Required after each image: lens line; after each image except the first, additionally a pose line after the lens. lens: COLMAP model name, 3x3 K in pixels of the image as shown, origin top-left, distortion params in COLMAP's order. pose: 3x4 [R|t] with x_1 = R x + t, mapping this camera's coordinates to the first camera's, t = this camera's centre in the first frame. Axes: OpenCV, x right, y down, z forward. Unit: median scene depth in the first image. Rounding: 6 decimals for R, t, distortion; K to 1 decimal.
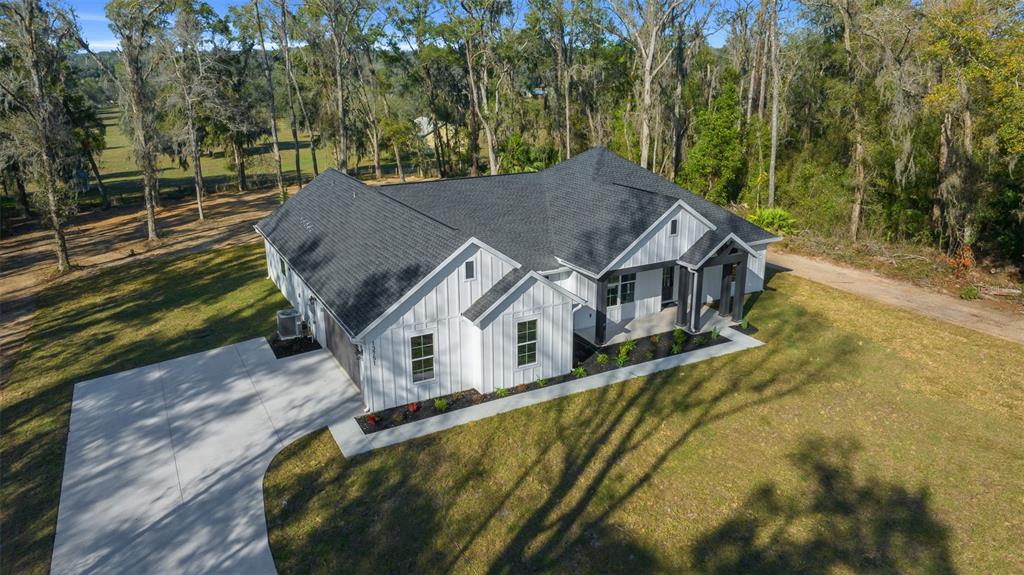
lens RADIAL K [[695.2, 0, 514.8], [0, 695.2, 286.8], [0, 0, 1]] dist [-0.010783, 0.027938]
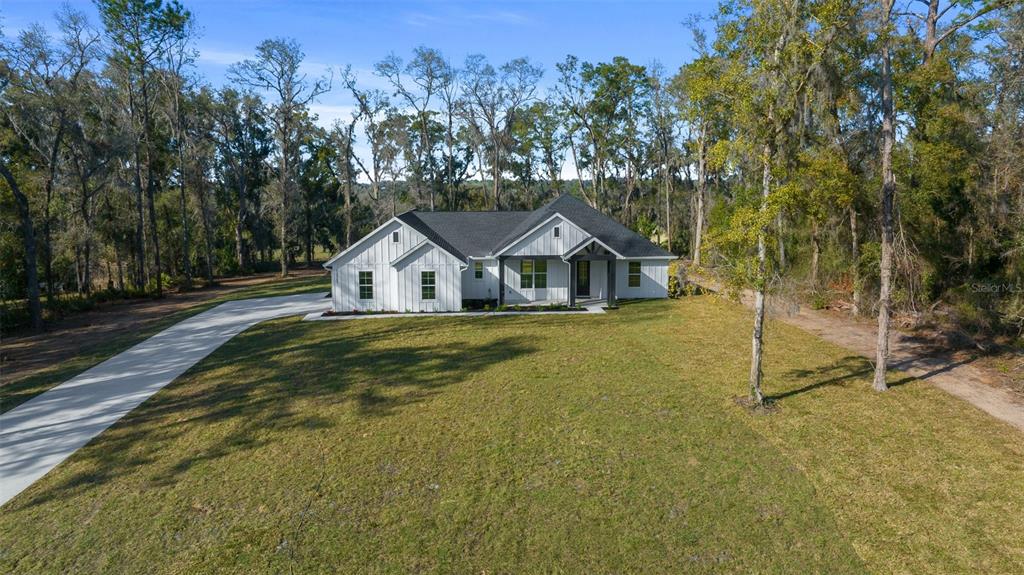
lens RADIAL K [[695.2, 0, 517.4], [0, 695.2, 284.4], [0, 0, 1]] dist [-0.010783, 0.027938]
pose [[0.915763, 0.059413, -0.397301, 0.898233], [-0.127949, 0.980635, -0.148273, 0.305831], [0.380798, 0.186617, 0.905631, -0.435254]]
